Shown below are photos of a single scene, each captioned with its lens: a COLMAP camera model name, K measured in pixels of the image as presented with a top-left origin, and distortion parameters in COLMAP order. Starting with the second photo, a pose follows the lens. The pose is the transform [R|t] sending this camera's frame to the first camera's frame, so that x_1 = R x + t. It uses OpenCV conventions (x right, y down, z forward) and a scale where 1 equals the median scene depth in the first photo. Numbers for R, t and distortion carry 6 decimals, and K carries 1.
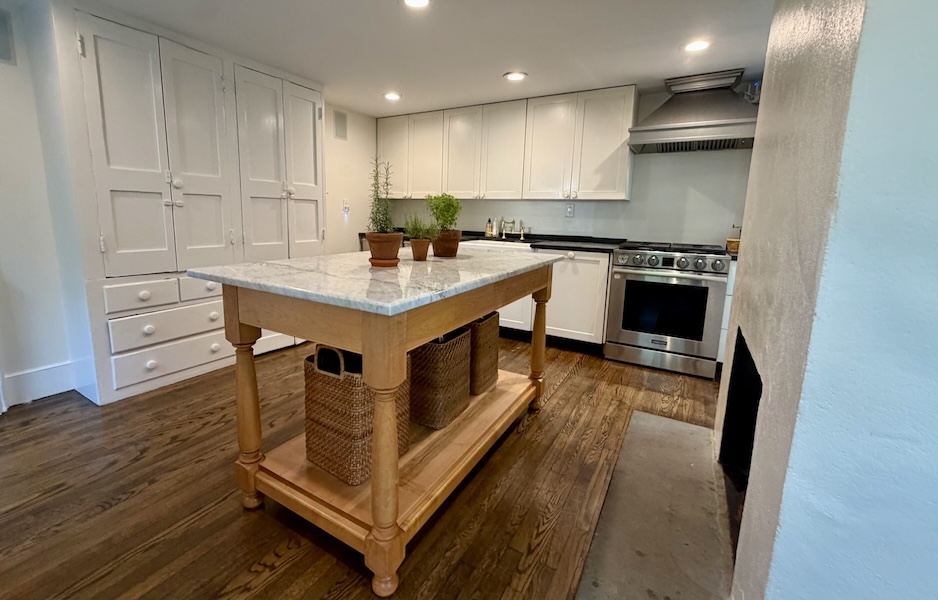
lens RADIAL K [[409.0, 0, 435.8], [0, 409.0, 277.2], [0, 0, 1]] dist [0.000479, 0.000977]
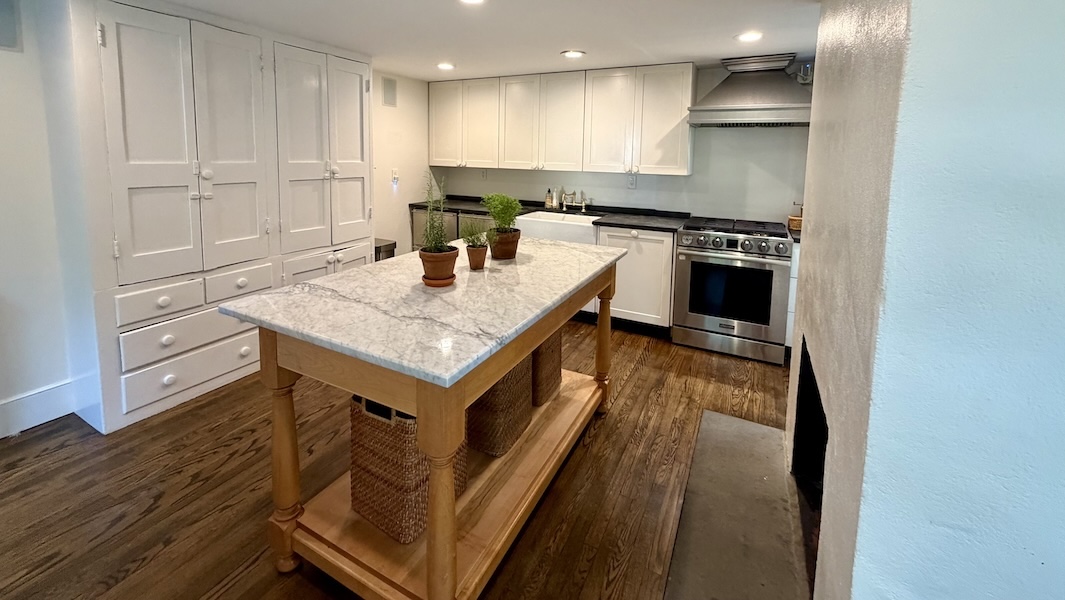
lens RADIAL K [[439.8, 0, 523.8], [0, 439.8, 197.4], [0, 0, 1]] dist [0.001898, 0.000051]
pose [[0.997337, -0.009699, 0.072287, -0.002381], [0.014058, 0.998097, -0.060036, -0.112570], [-0.071567, 0.060893, 0.995575, -0.017912]]
